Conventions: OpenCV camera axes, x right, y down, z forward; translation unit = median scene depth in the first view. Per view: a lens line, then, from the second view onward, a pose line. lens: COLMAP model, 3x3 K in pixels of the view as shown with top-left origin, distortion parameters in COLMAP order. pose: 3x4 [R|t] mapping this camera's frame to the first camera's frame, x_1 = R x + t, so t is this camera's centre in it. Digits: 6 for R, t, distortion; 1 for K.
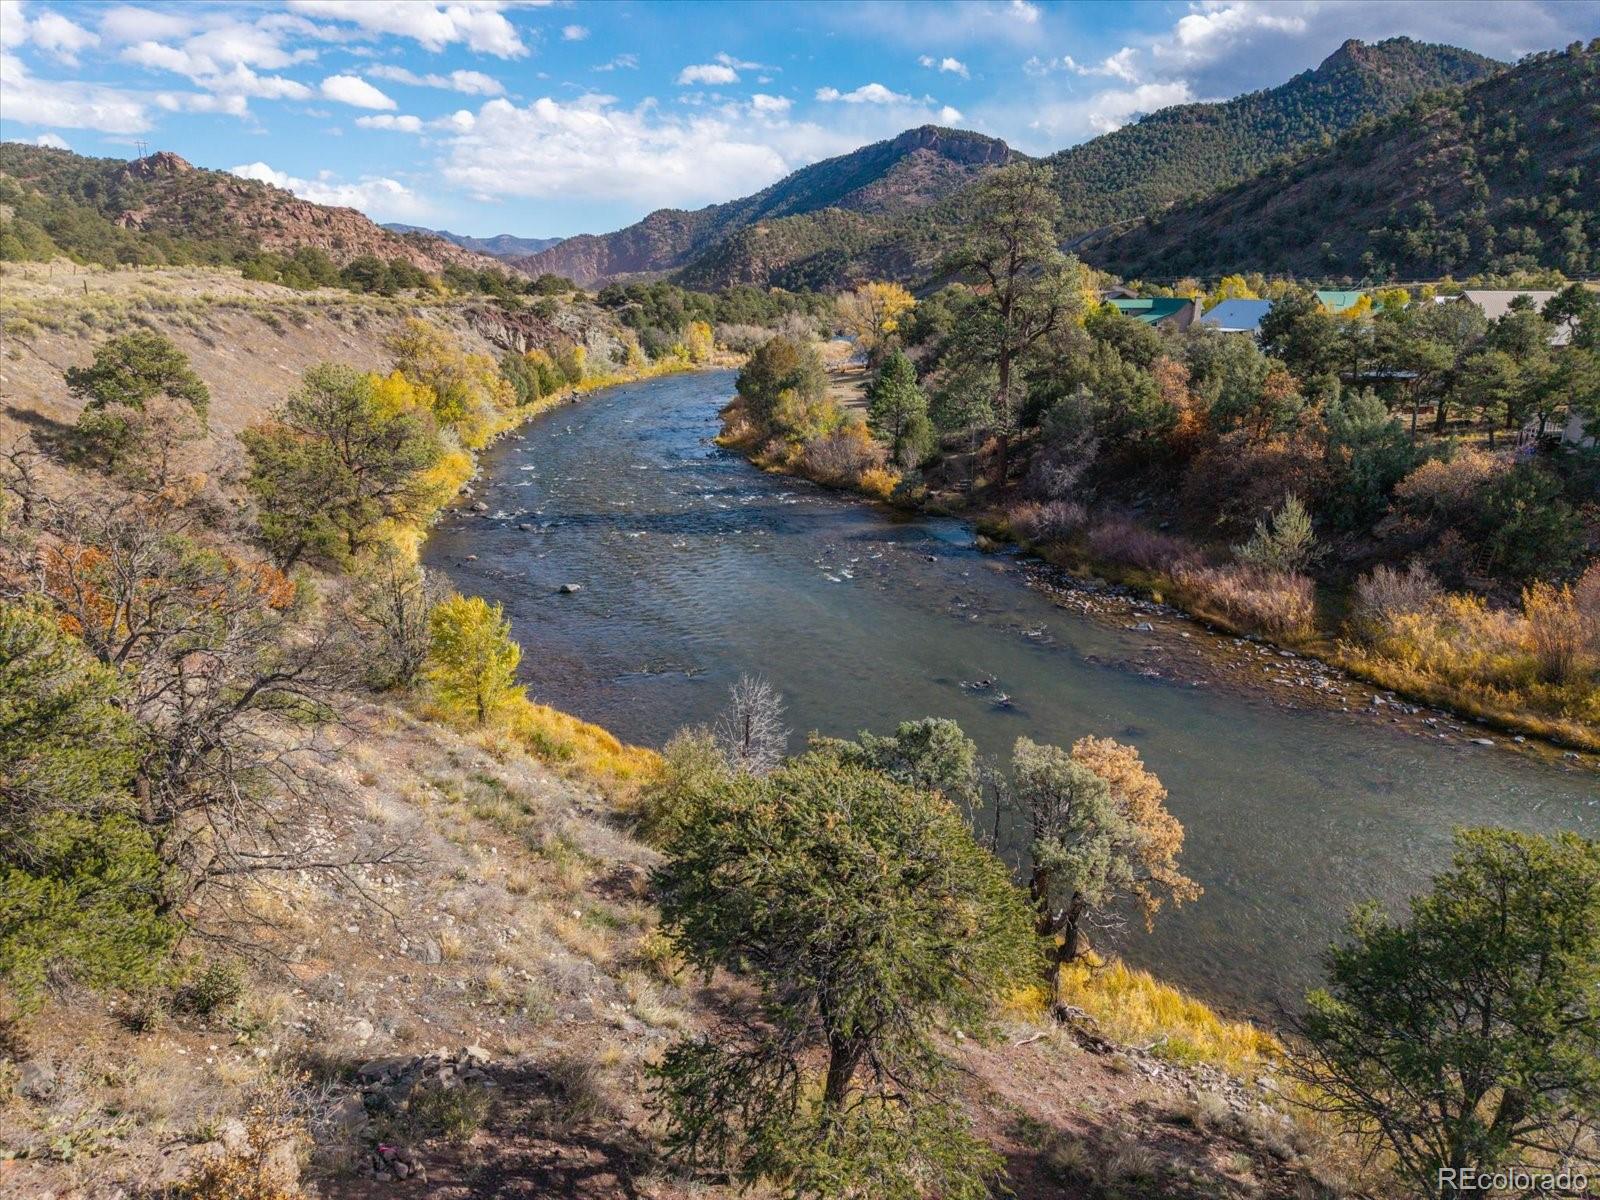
lens RADIAL K [[1069.0, 0, 787.3], [0, 1069.0, 595.1], [0, 0, 1]] dist [0.011600, -0.009903]
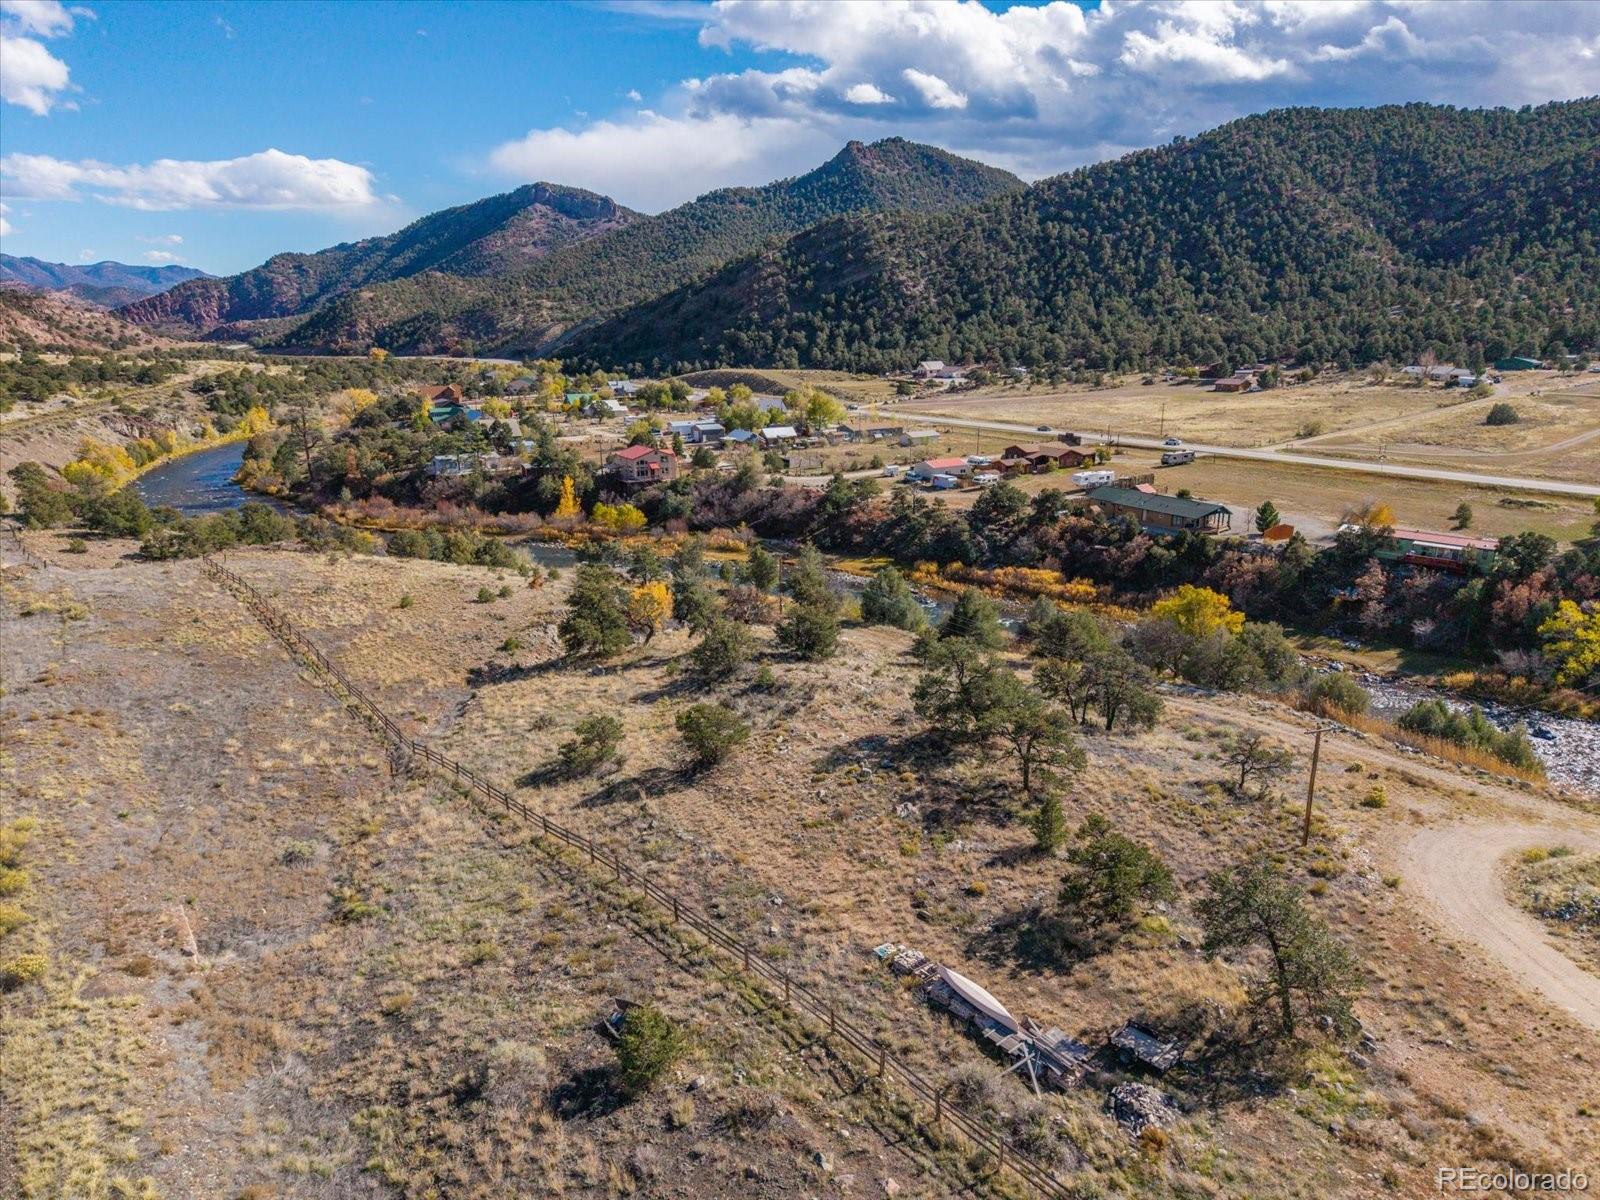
lens RADIAL K [[1123.6, 0, 794.3], [0, 1123.6, 602.8], [0, 0, 1]] dist [0.014319, 0.000721]
pose [[0.960832, -0.076597, 0.266337, 0.064293], [0.083049, 0.996460, -0.013029, 0.038118], [-0.264397, 0.034638, 0.963792, -0.249621]]
